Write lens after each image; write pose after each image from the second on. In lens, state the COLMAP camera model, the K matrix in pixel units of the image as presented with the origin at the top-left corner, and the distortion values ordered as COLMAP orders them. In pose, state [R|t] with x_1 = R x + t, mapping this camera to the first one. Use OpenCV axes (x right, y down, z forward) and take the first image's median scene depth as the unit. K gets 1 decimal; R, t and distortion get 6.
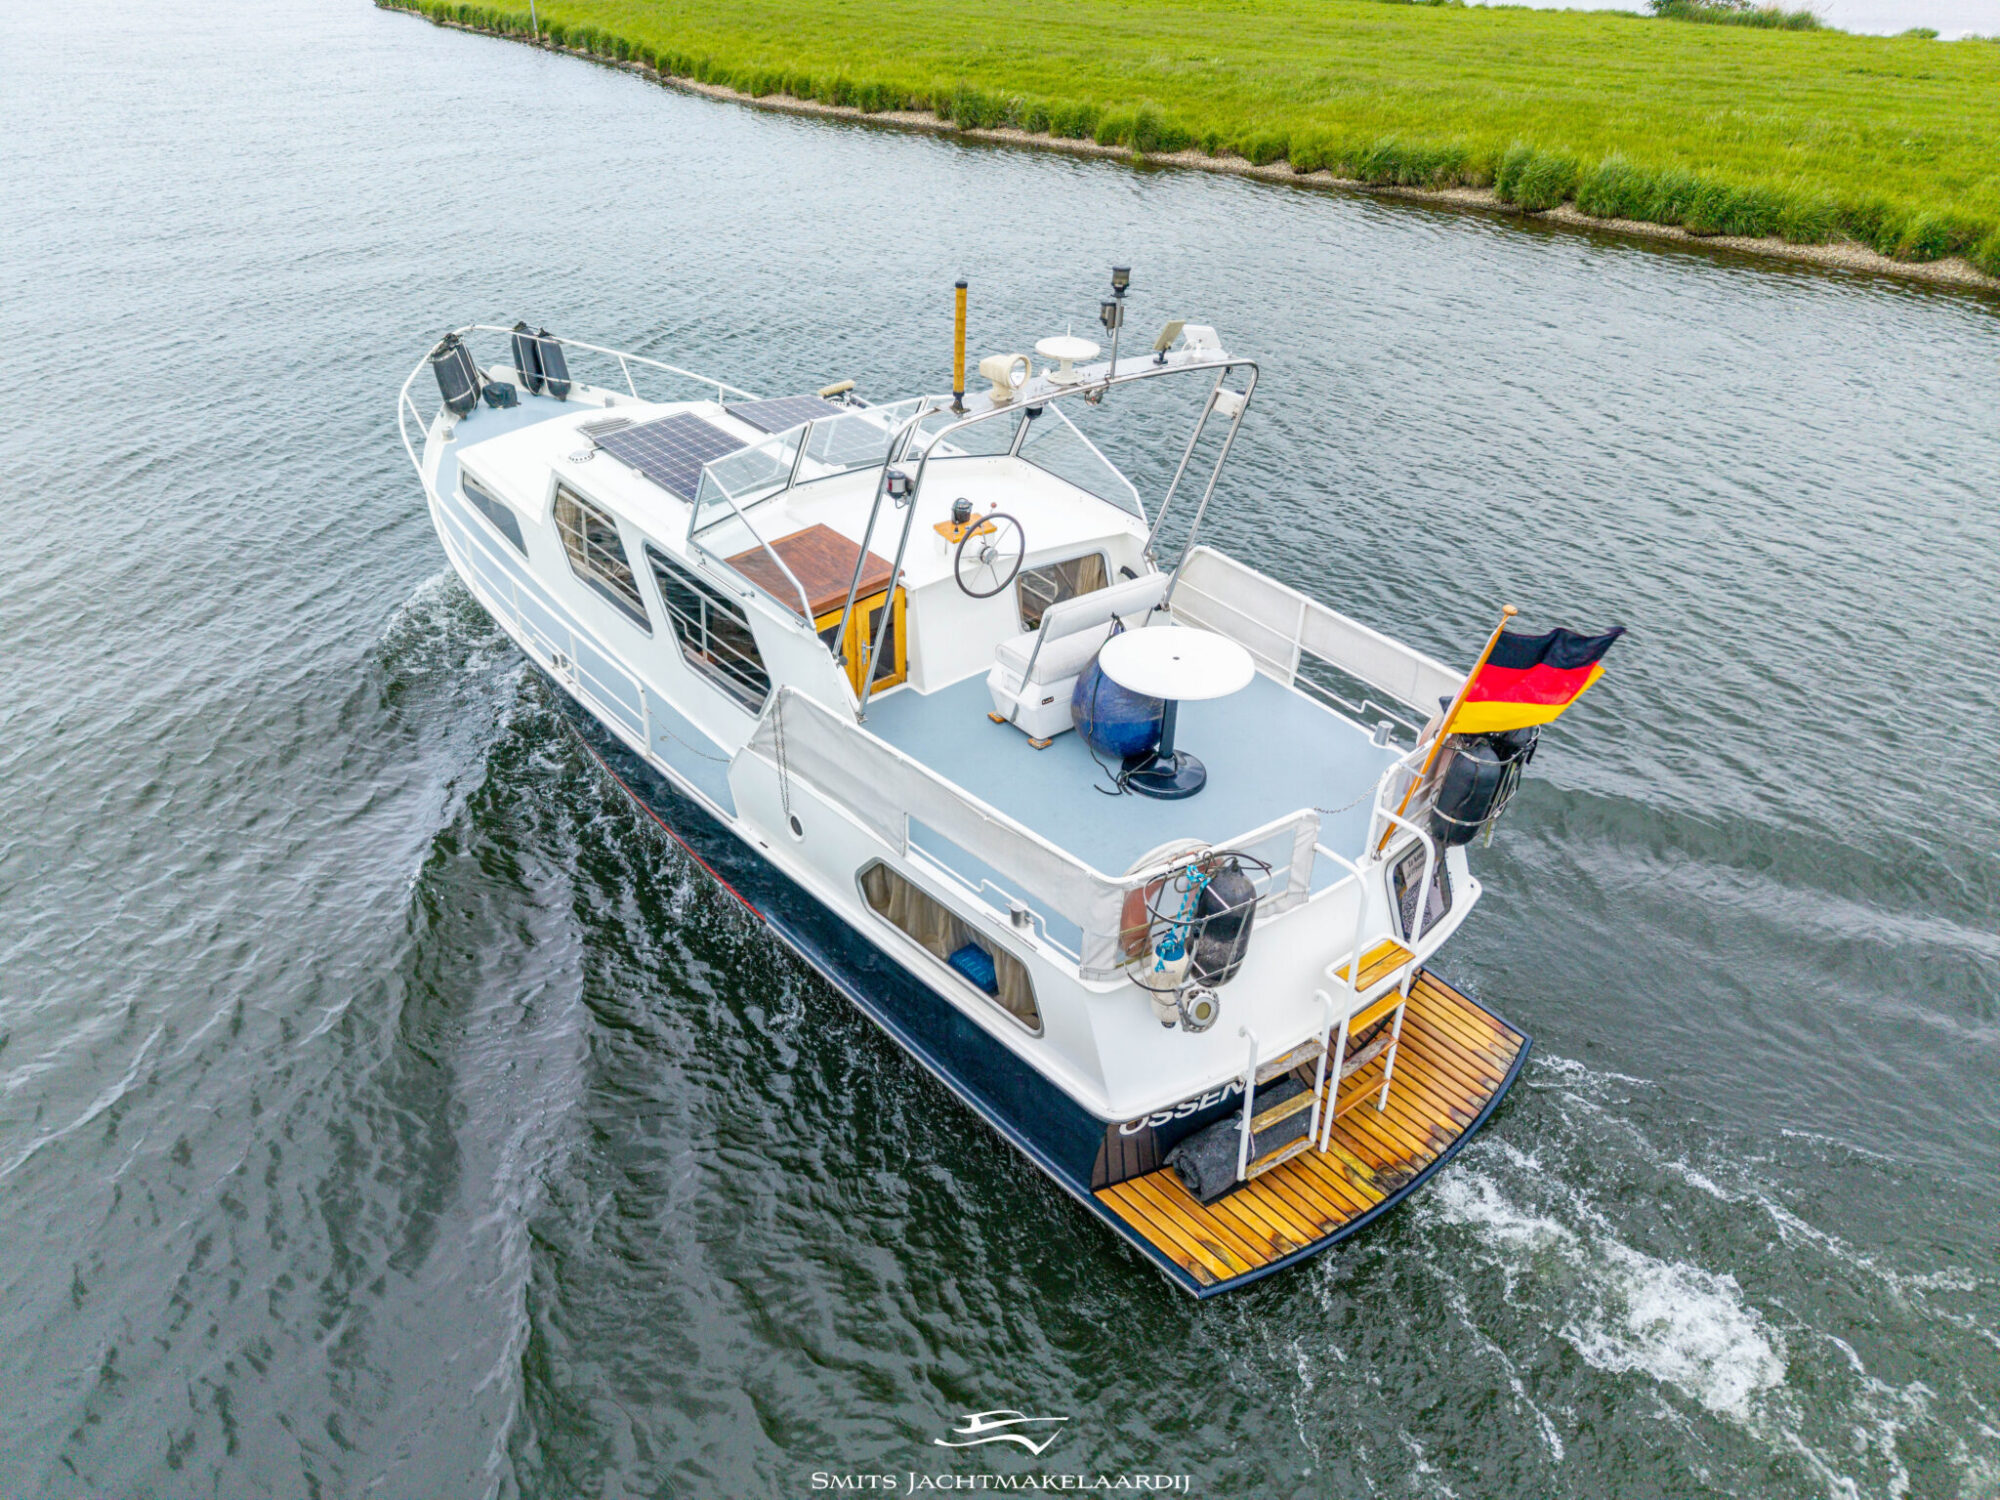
lens RADIAL K [[1356.8, 0, 1000.0], [0, 1356.8, 750.0], [0, 0, 1]] dist [-0.003858, -0.001978]
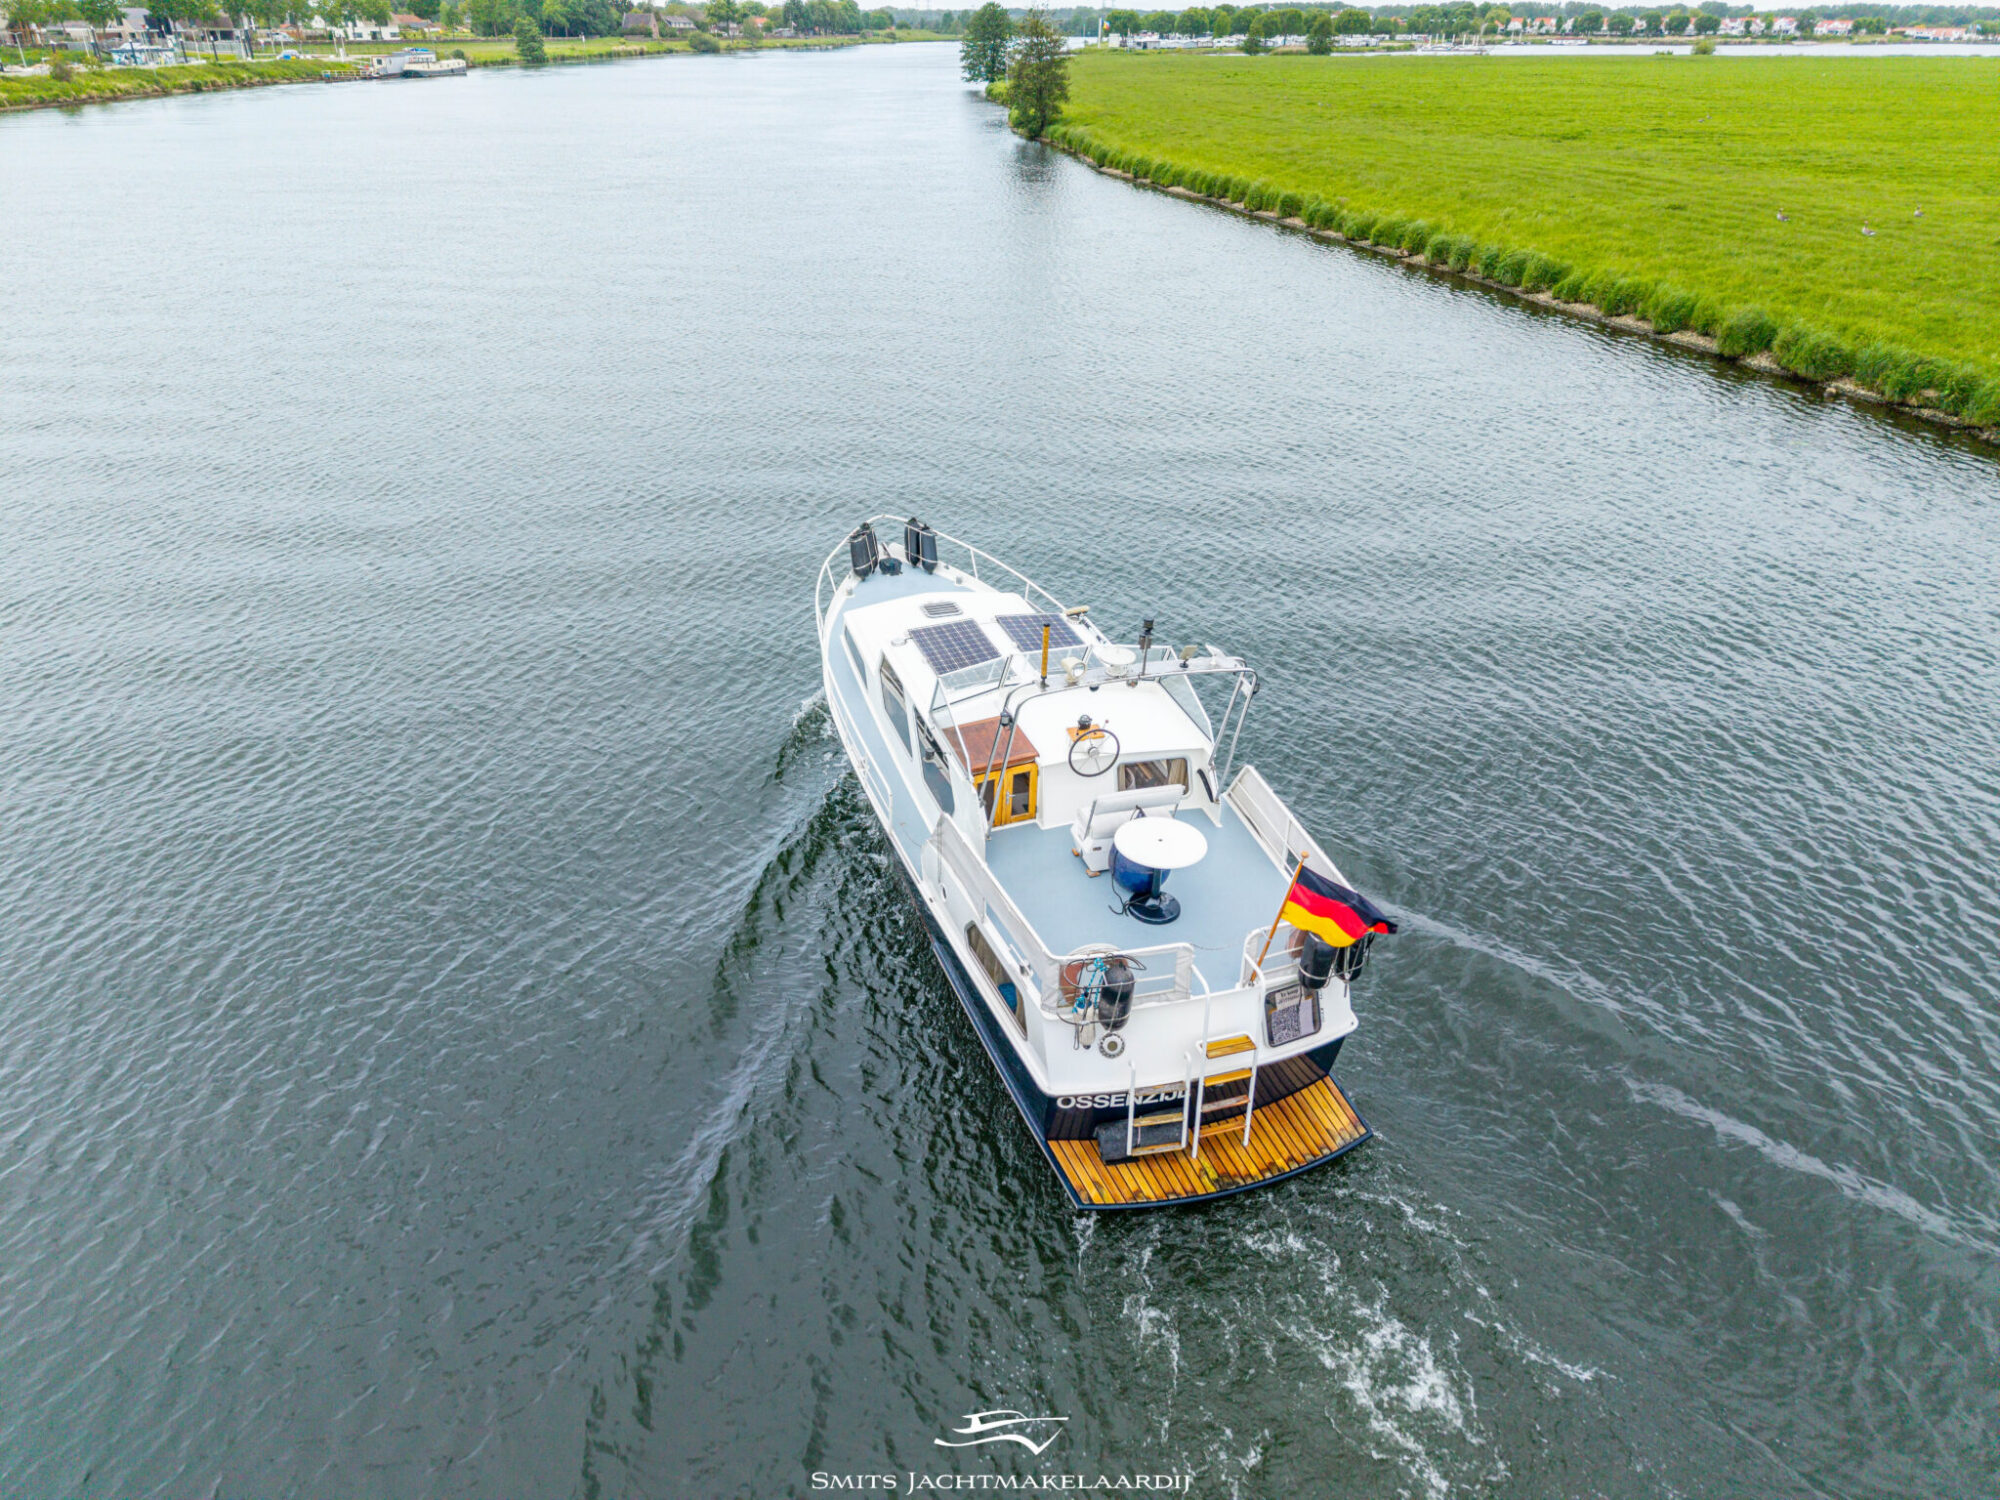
lens RADIAL K [[1356.8, 0, 1000.0], [0, 1356.8, 750.0], [0, 0, 1]] dist [-0.003858, -0.001978]
pose [[0.931872, 0.174676, -0.317966, 0.436618], [-0.189836, 0.981667, -0.017075, -0.105694], [0.309154, 0.076273, 0.947948, -0.621312]]
